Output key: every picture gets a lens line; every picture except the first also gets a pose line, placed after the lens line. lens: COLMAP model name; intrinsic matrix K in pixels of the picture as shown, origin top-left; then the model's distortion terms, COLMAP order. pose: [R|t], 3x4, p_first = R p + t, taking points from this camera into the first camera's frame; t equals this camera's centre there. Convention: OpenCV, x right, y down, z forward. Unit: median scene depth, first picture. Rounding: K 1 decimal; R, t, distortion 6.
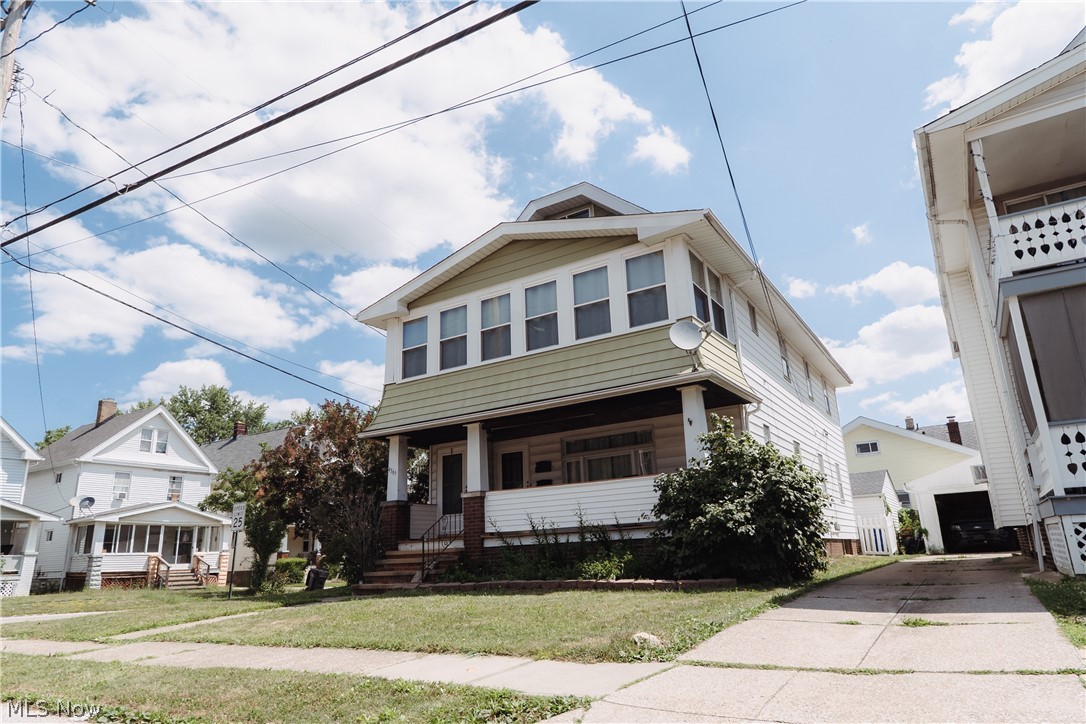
lens RADIAL K [[678.2, 0, 543.0], [0, 678.2, 362.0], [0, 0, 1]] dist [-0.023477, -0.000689]
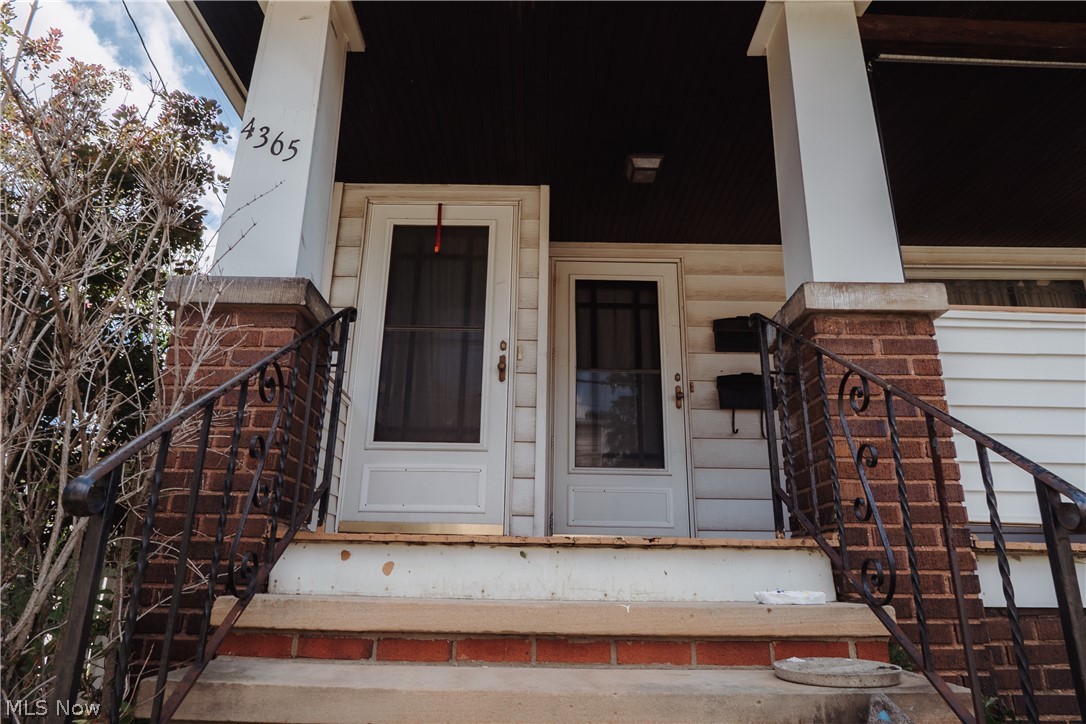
lens RADIAL K [[678.2, 0, 543.0], [0, 678.2, 362.0], [0, 0, 1]] dist [-0.023477, -0.000689]
pose [[0.845560, 0.217199, 0.487702, -0.261859], [-0.196701, 0.975983, -0.093623, 0.247451], [-0.496323, -0.016767, 0.867976, 0.898252]]
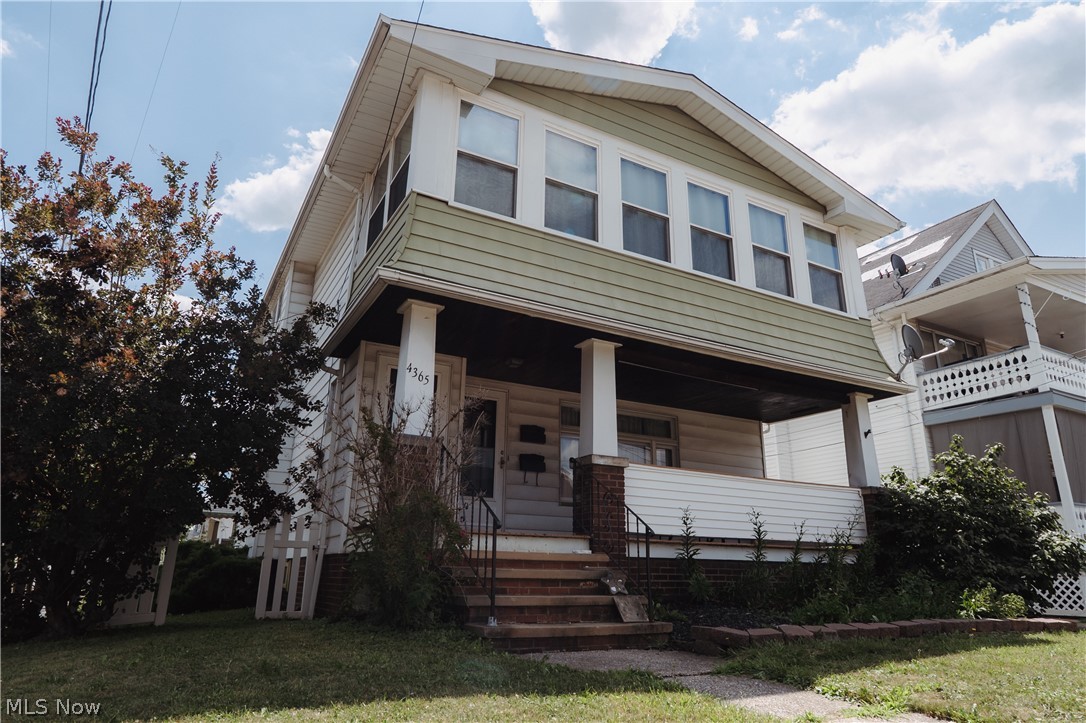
lens RADIAL K [[678.2, 0, 543.0], [0, 678.2, 361.5], [0, 0, 1]] dist [-0.023477, -0.000689]
pose [[0.487333, 0.309676, 0.816460, -0.622997], [-0.277559, 0.941447, -0.191412, 0.242902], [-0.827930, -0.133334, 0.544752, 0.757363]]
